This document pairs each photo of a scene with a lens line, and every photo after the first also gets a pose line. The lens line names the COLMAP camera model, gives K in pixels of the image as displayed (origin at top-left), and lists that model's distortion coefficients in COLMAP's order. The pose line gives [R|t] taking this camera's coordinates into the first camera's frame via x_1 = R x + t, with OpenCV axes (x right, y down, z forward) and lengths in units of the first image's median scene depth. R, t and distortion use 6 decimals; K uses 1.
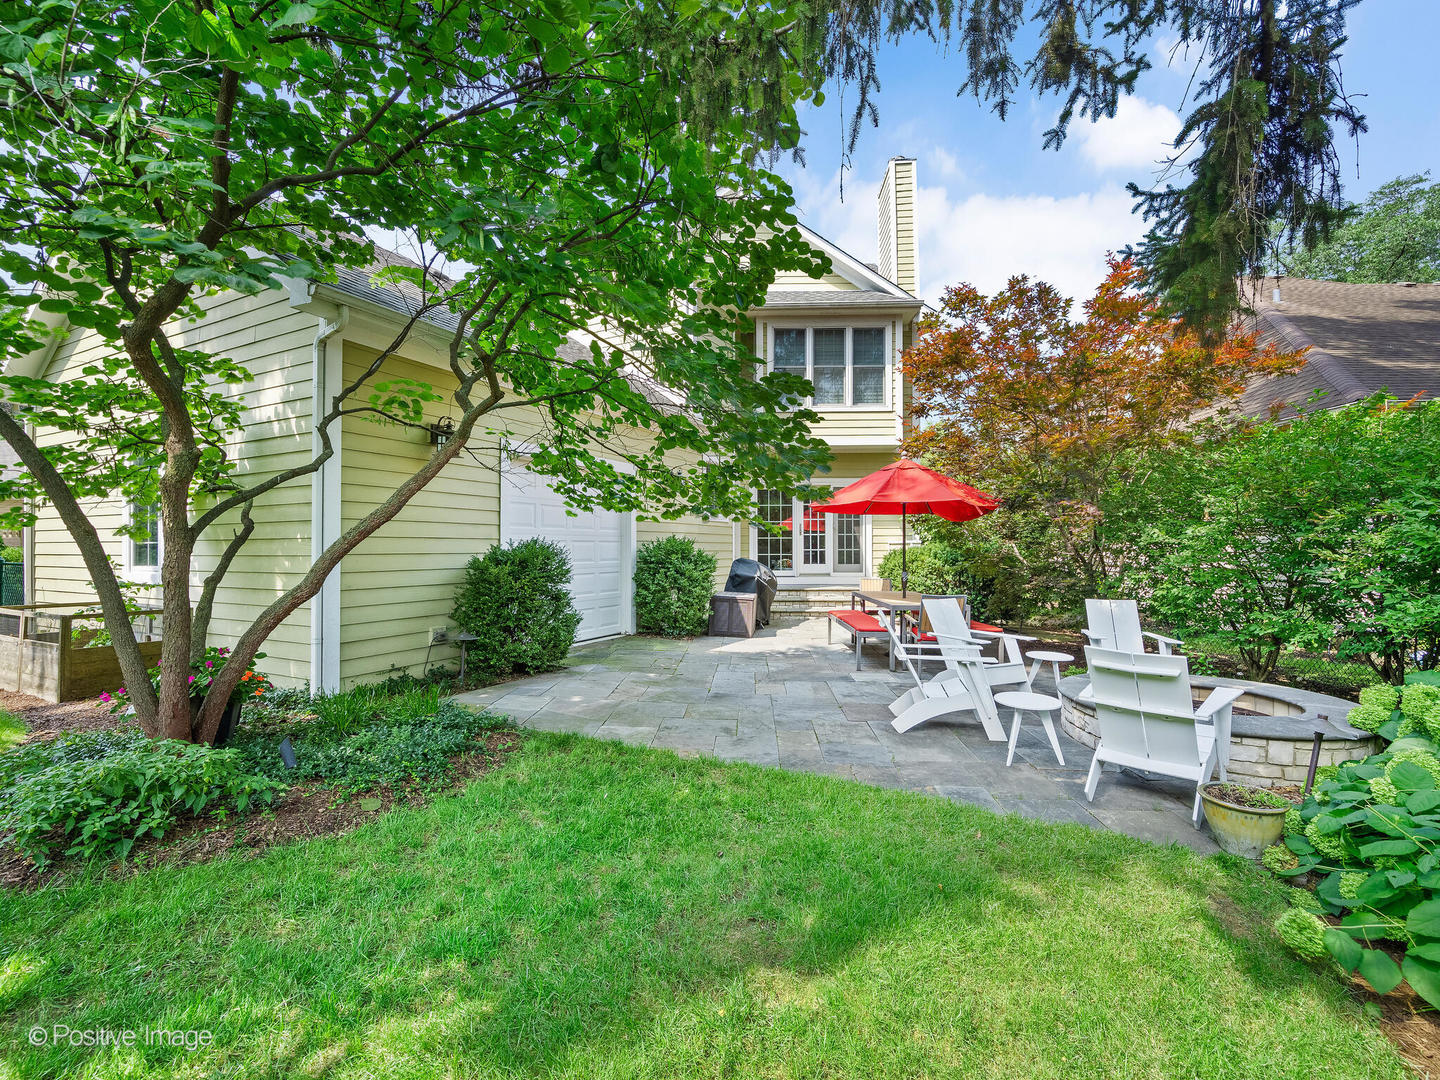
lens RADIAL K [[623.3, 0, 720.0], [0, 623.3, 540.0], [0, 0, 1]] dist [-0.010479, 0.000020]
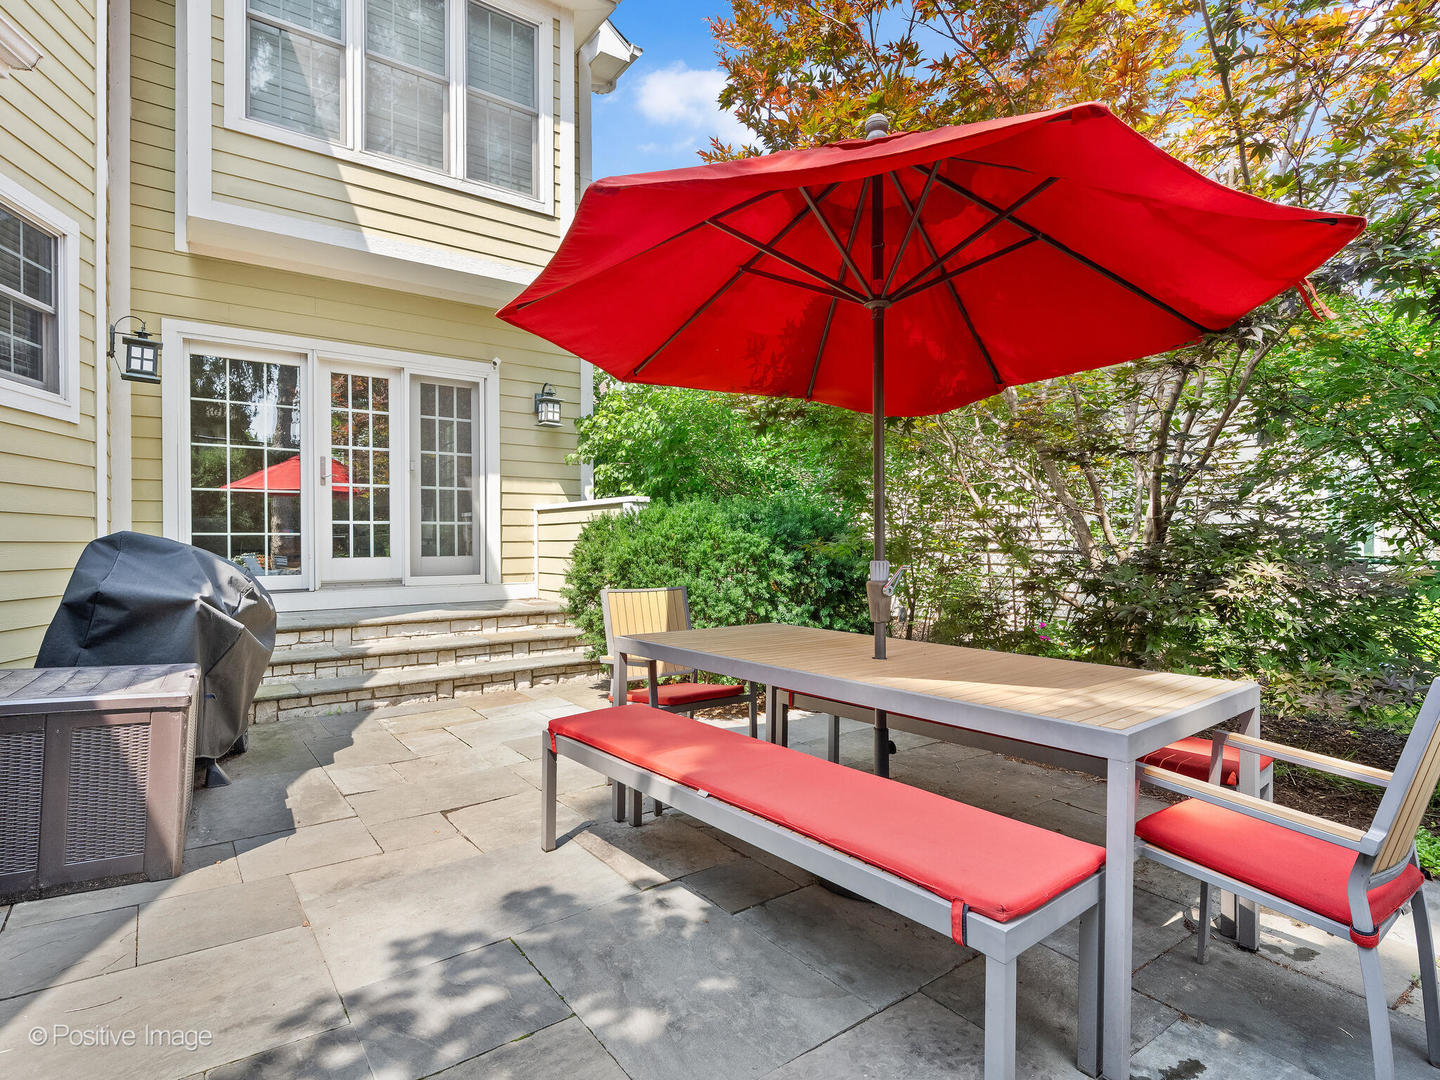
lens RADIAL K [[746.8, 0, 720.0], [0, 746.8, 540.0], [0, 0, 1]] dist [-0.000675, 0.000276]
pose [[0.767898, -0.002908, 0.640566, 0.029810], [-0.000747, 0.999985, 0.005435, 0.037381], [-0.640572, -0.004652, 0.767884, 0.738682]]
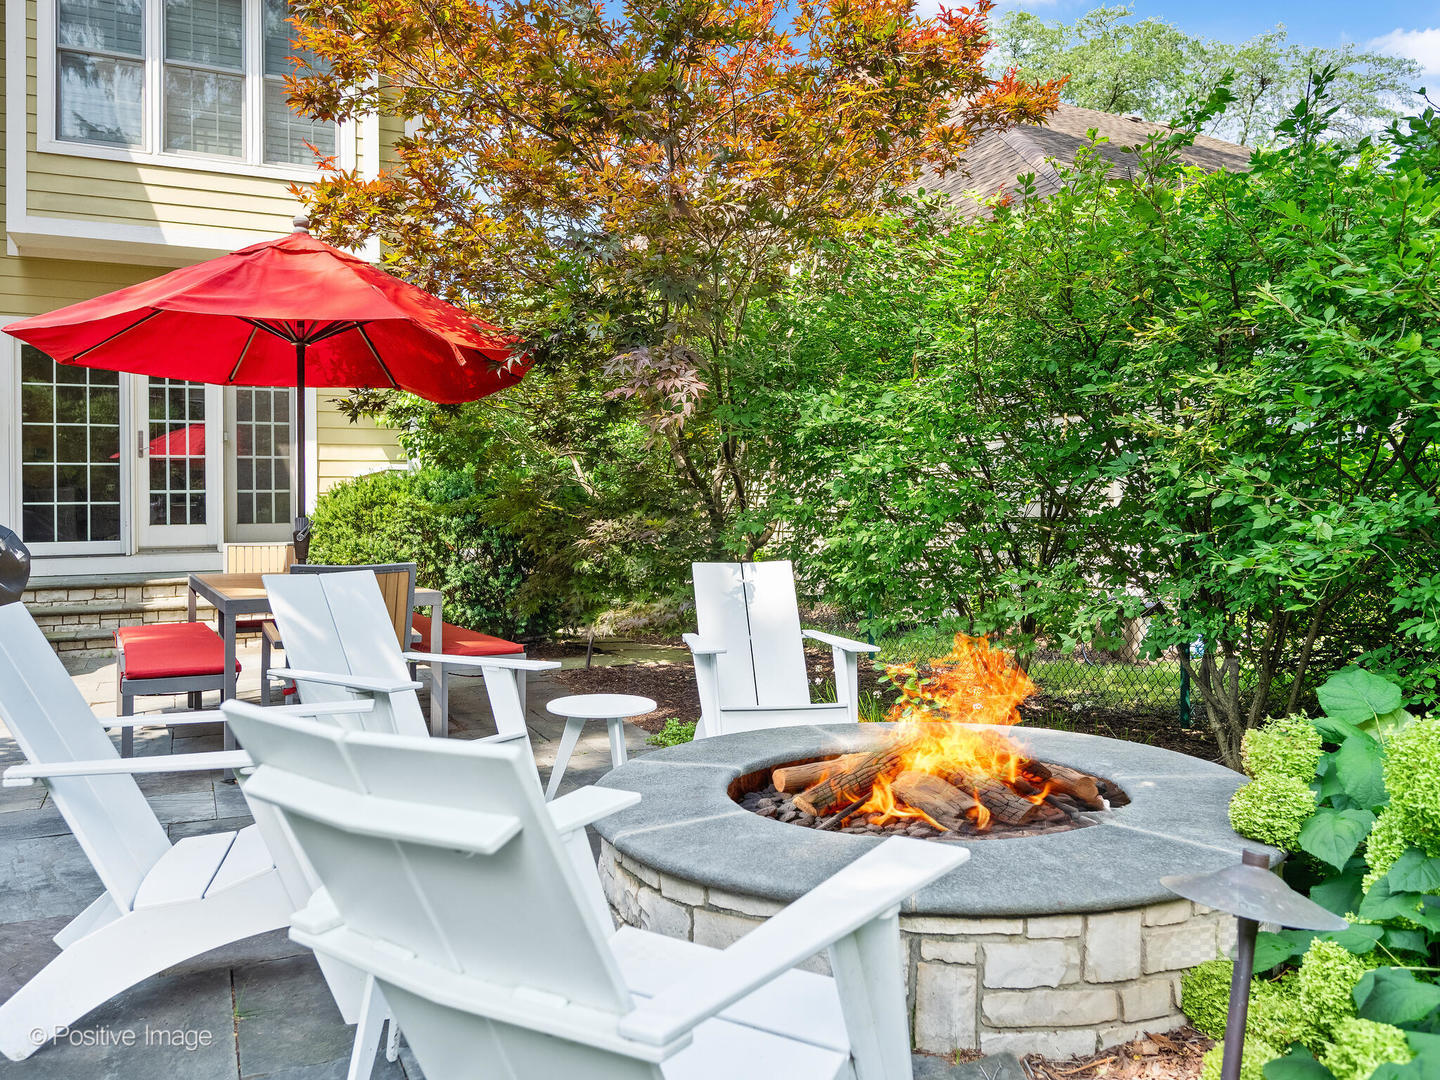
lens RADIAL K [[1111.9, 0, 726.6], [0, 1111.9, 495.0], [0, 0, 1]] dist [-0.000577, 0.006138]
pose [[0.873359, -0.003960, 0.487060, 0.168507], [0.007022, 0.999965, -0.004460, 0.037186], [-0.487026, 0.007315, 0.873357, 0.226684]]
